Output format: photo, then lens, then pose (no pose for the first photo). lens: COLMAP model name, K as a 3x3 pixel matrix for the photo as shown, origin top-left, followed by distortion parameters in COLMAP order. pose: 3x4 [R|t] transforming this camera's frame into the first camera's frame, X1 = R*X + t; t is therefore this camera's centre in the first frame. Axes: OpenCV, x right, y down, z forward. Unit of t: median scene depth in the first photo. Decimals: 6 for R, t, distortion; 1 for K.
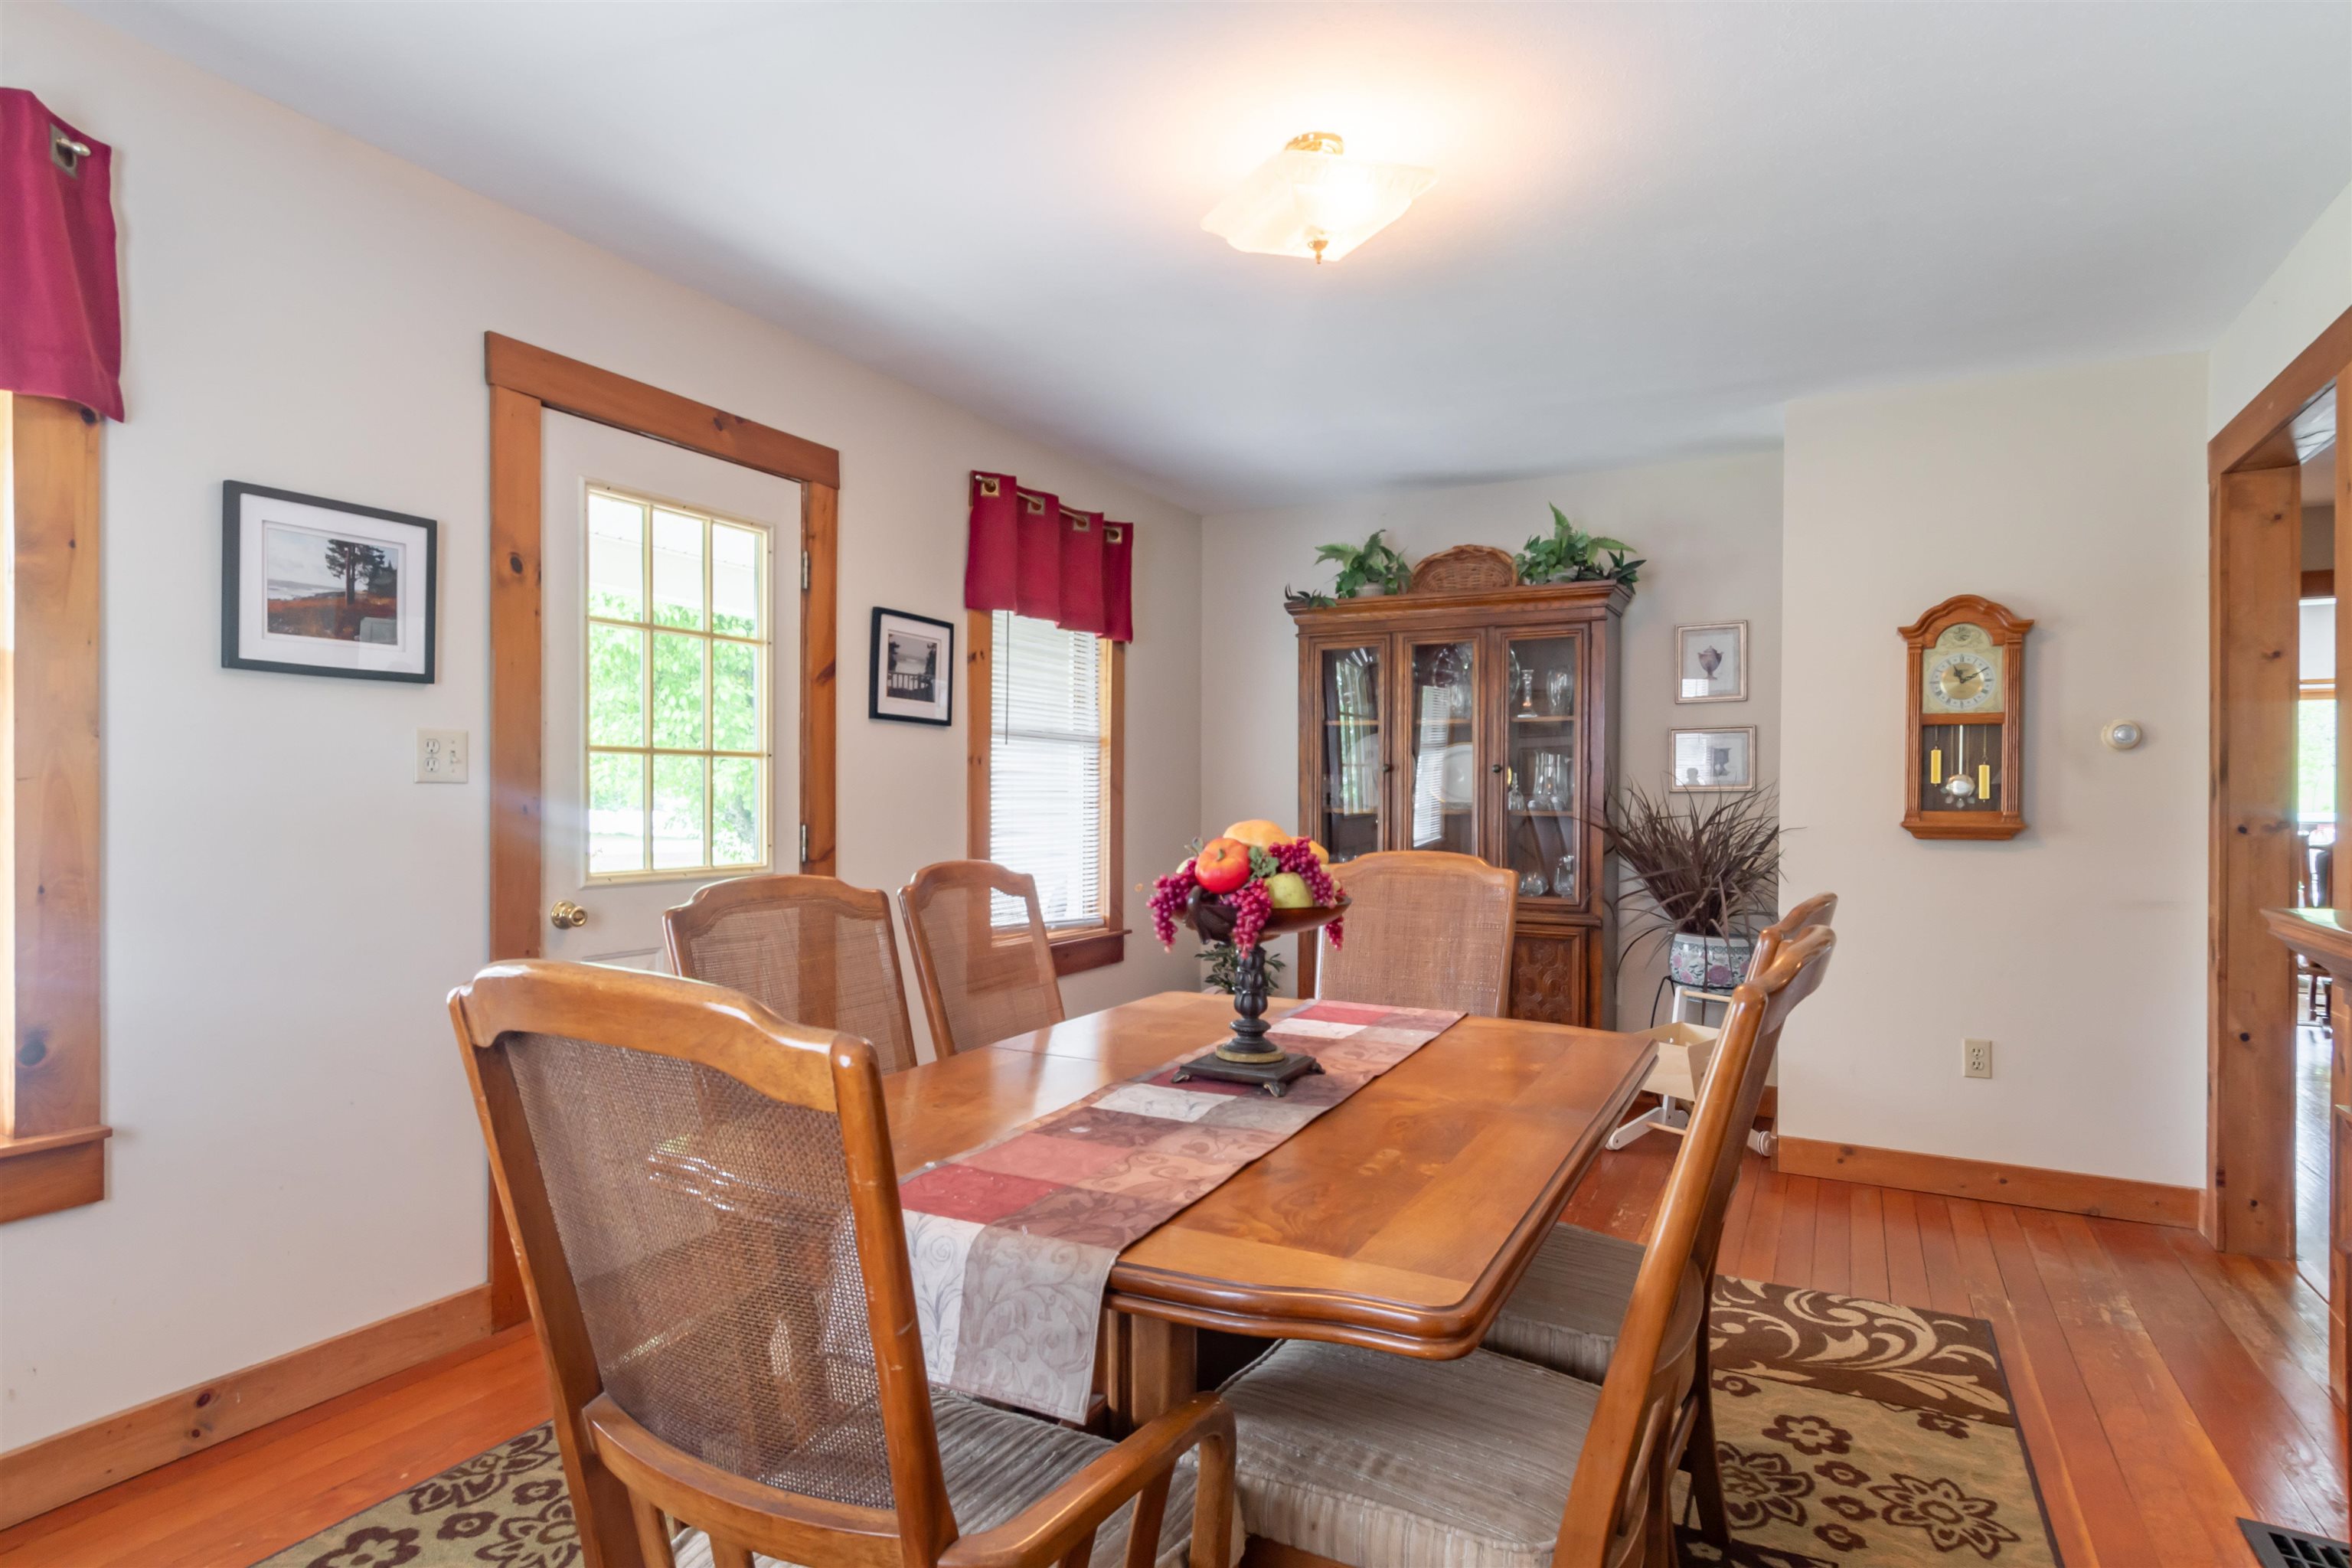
lens RADIAL K [[1264.5, 0, 1179.4], [0, 1264.5, 784.7], [0, 0, 1]] dist [0.000166, -0.000100]
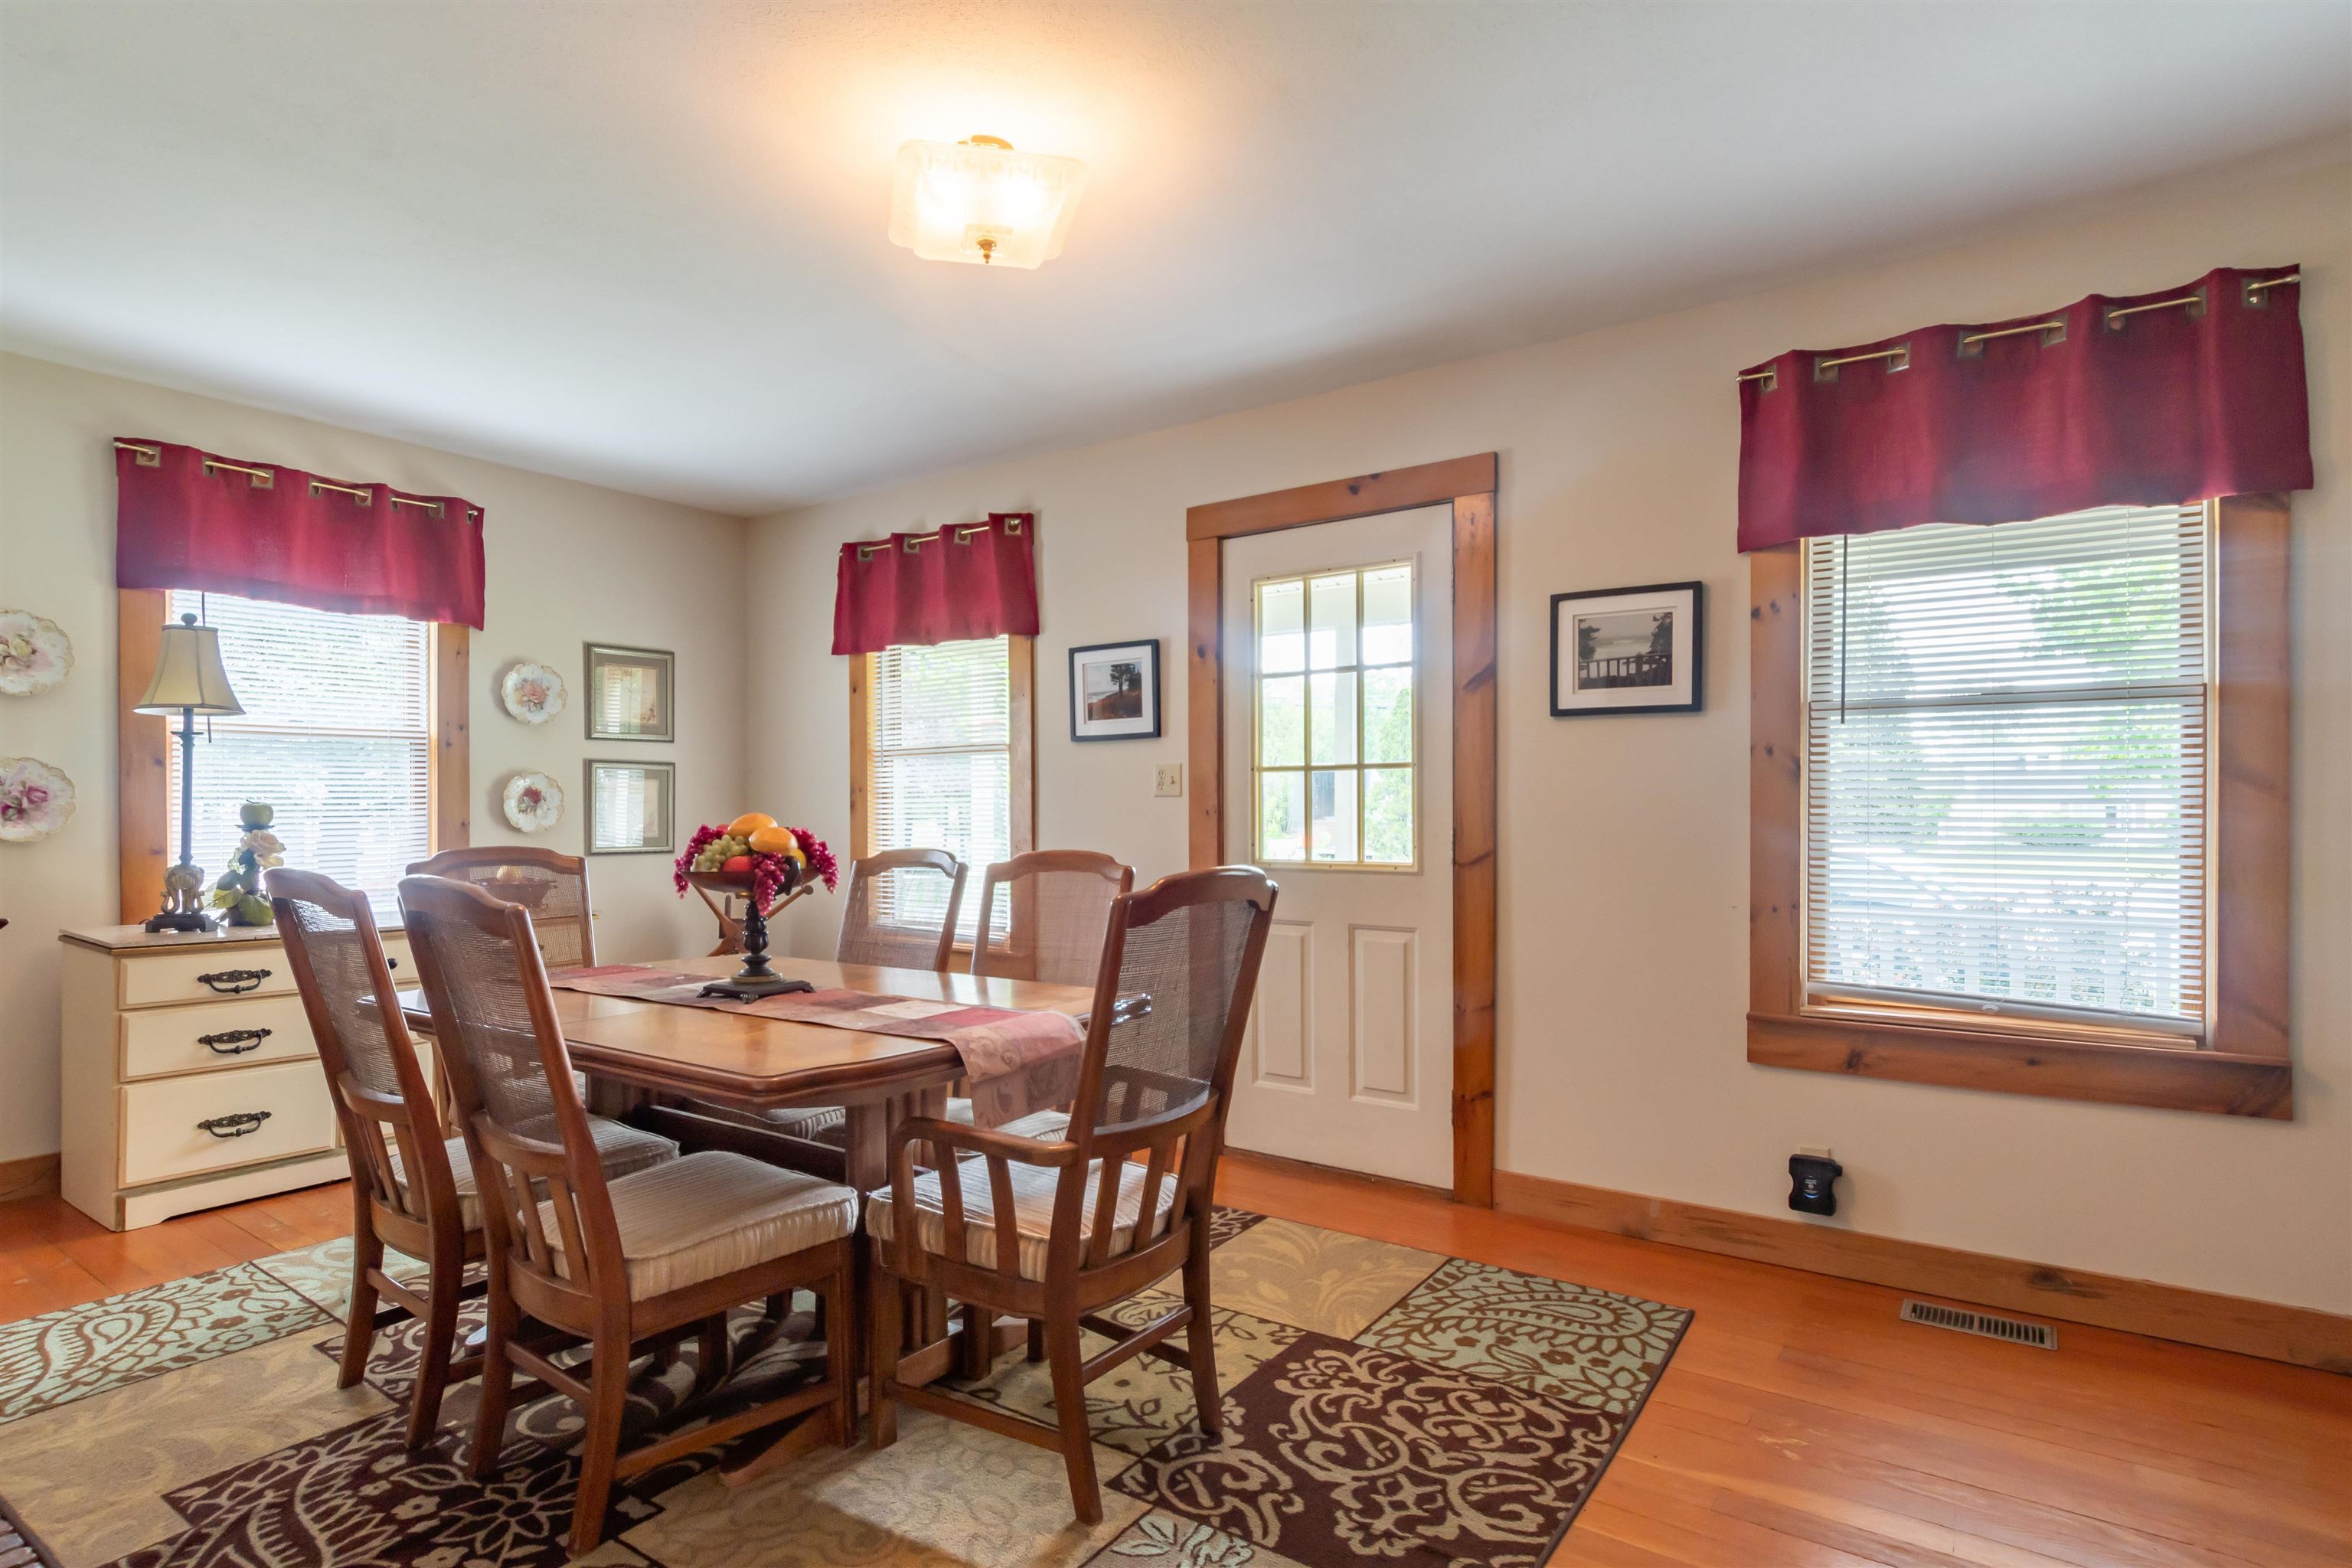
lens RADIAL K [[1214.8, 0, 1163.0], [0, 1214.8, 793.0], [0, 0, 1]] dist [-0.001425, -0.000492]
pose [[-0.144692, -0.031070, -0.988989, 0.769167], [0.004335, 0.999477, -0.032033, 0.035136], [0.989467, -0.008922, -0.144482, 0.966054]]
